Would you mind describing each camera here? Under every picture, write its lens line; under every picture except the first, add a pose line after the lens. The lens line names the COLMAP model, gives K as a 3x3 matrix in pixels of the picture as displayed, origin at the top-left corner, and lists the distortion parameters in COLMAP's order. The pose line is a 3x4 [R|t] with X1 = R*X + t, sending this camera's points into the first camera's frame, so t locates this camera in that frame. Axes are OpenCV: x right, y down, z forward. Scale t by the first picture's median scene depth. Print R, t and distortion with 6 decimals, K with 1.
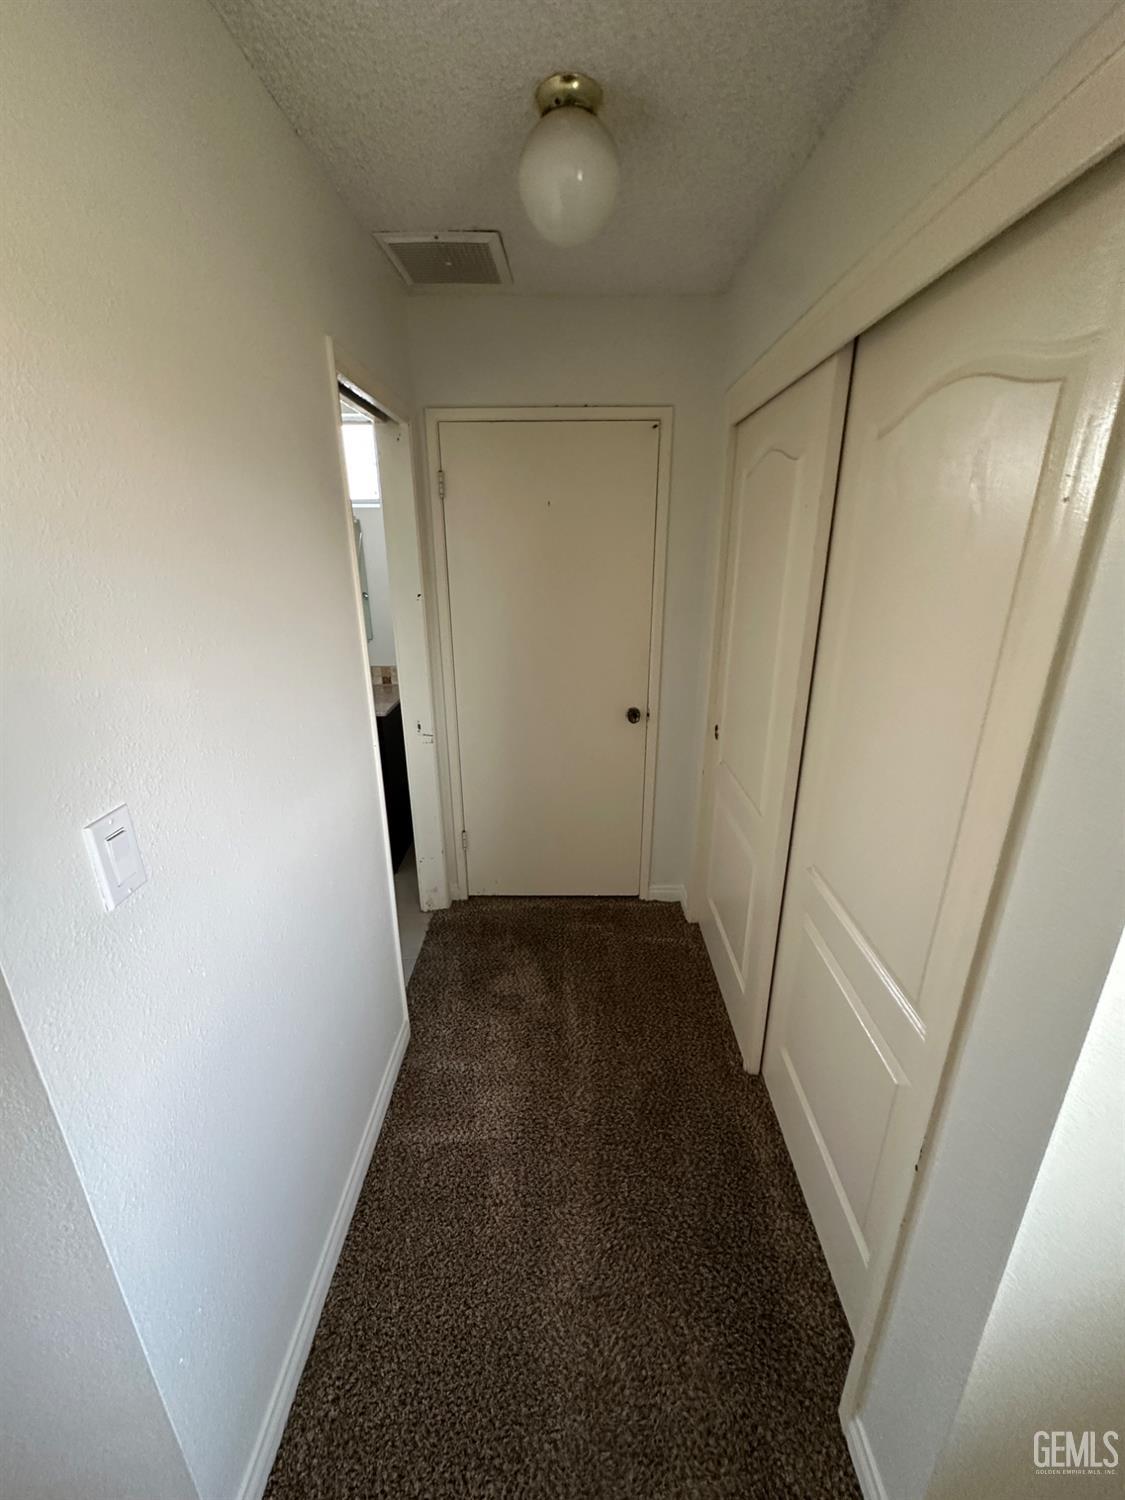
lens RADIAL K [[600.1, 0, 558.2], [0, 600.1, 747.8], [0, 0, 1]] dist [0.001810, 0.000179]
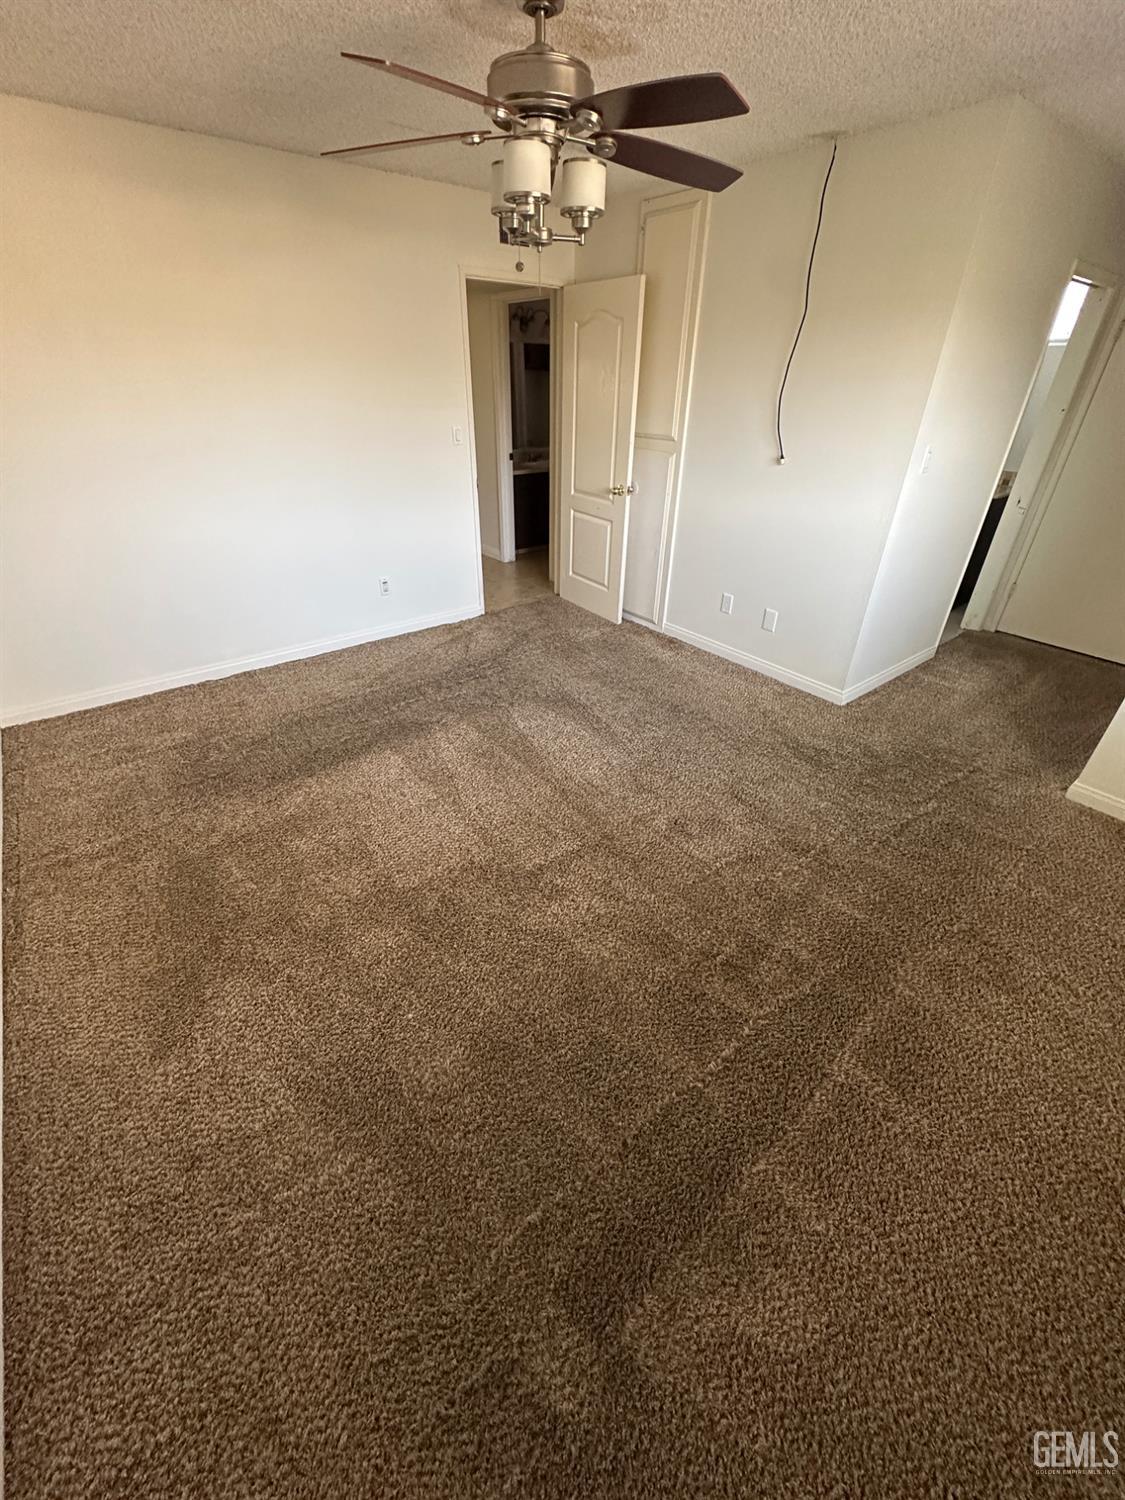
lens RADIAL K [[600.1, 0, 558.2], [0, 600.1, 747.8], [0, 0, 1]] dist [0.001810, 0.000179]
pose [[0.633906, 0.423212, -0.647345, 0.321369], [-0.264987, 0.905187, 0.332294, 0.373601], [0.726598, -0.039105, 0.685949, -1.072482]]
